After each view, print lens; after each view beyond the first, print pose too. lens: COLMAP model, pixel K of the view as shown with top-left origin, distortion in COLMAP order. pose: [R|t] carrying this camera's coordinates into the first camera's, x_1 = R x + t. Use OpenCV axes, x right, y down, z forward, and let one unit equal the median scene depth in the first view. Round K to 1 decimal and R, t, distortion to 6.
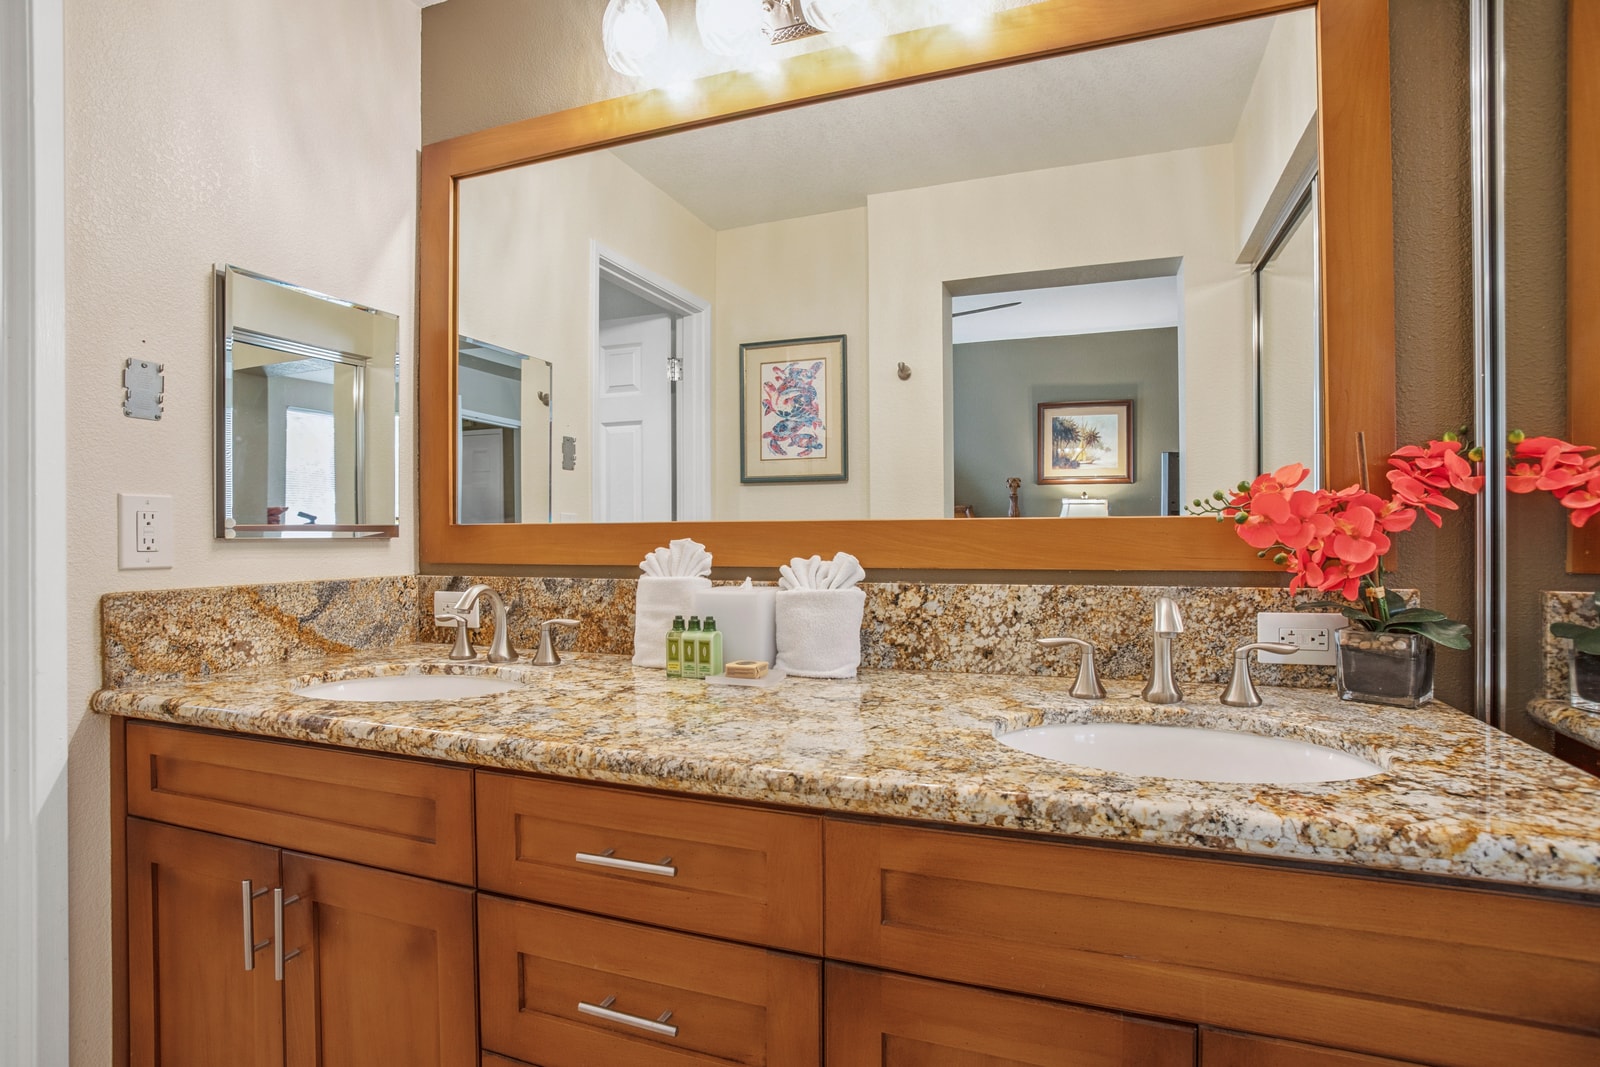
lens RADIAL K [[810.9, 0, 793.7], [0, 810.9, 536.1], [0, 0, 1]] dist [-0.043232, -0.000003]
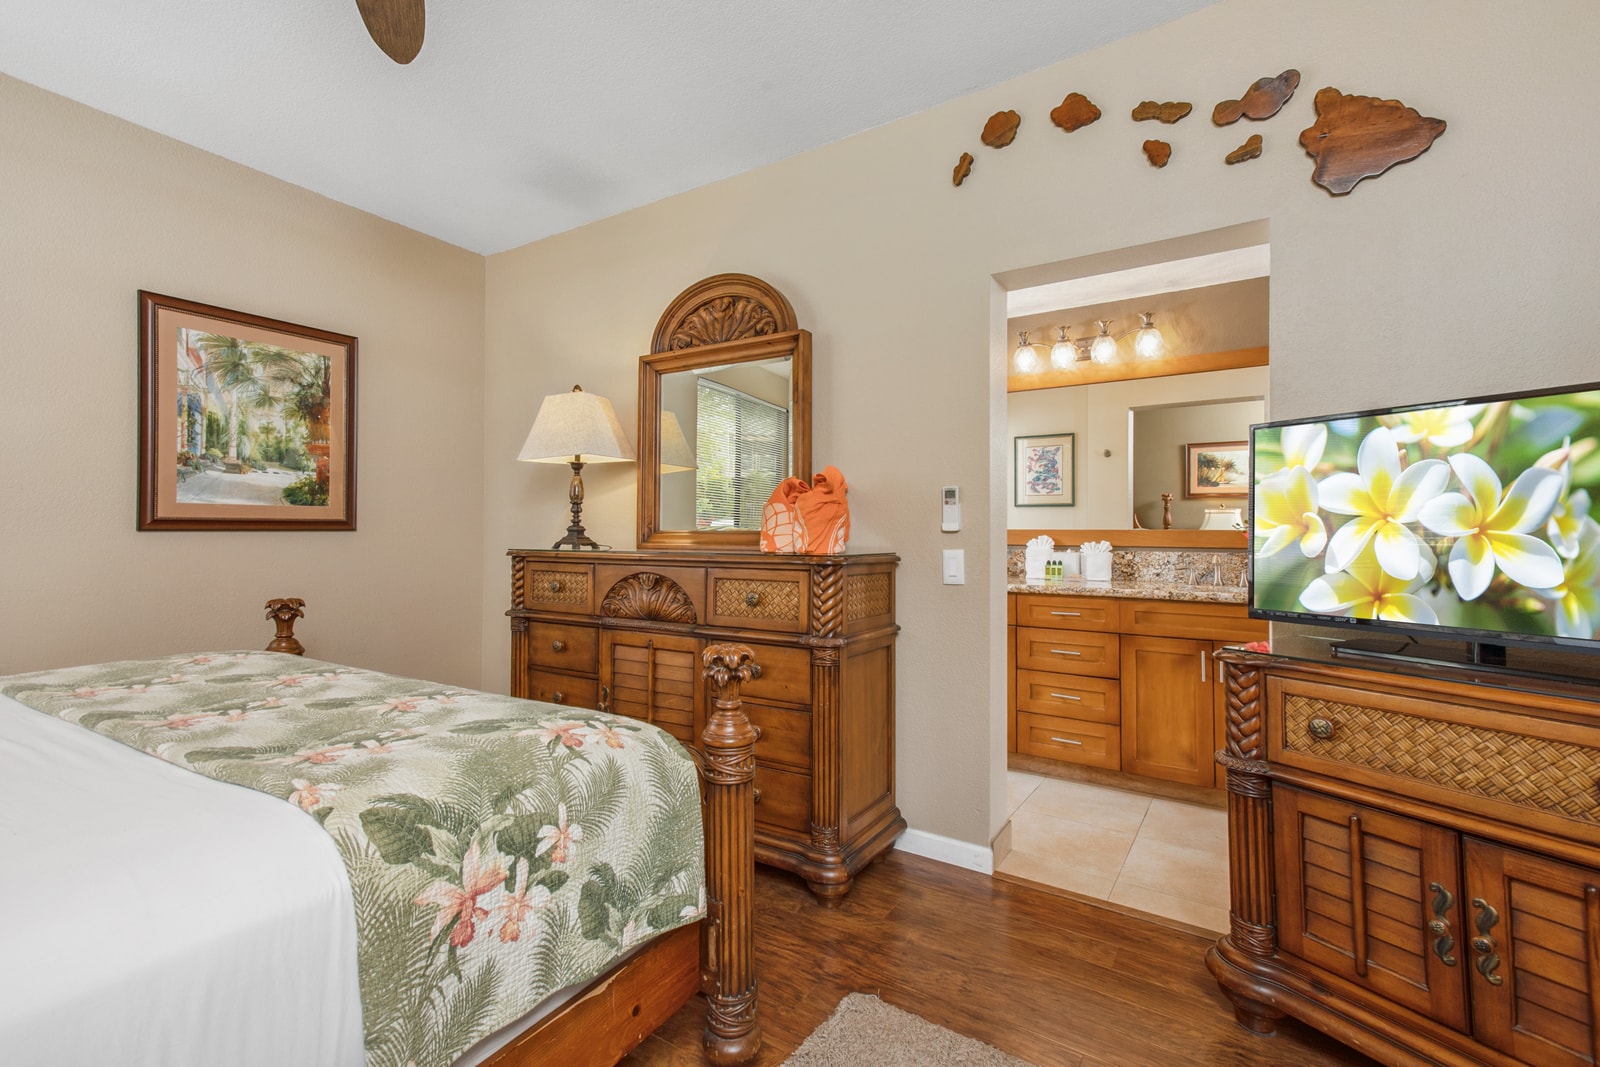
lens RADIAL K [[715.1, 0, 800.0], [0, 715.1, 533.5], [0, 0, 1]] dist [0.041485, 0.000411]
pose [[0.979365, 0.005241, -0.202032, -0.479766], [-0.004960, 0.999986, 0.001898, -0.005568], [0.202039, -0.000857, 0.979377, -1.749272]]
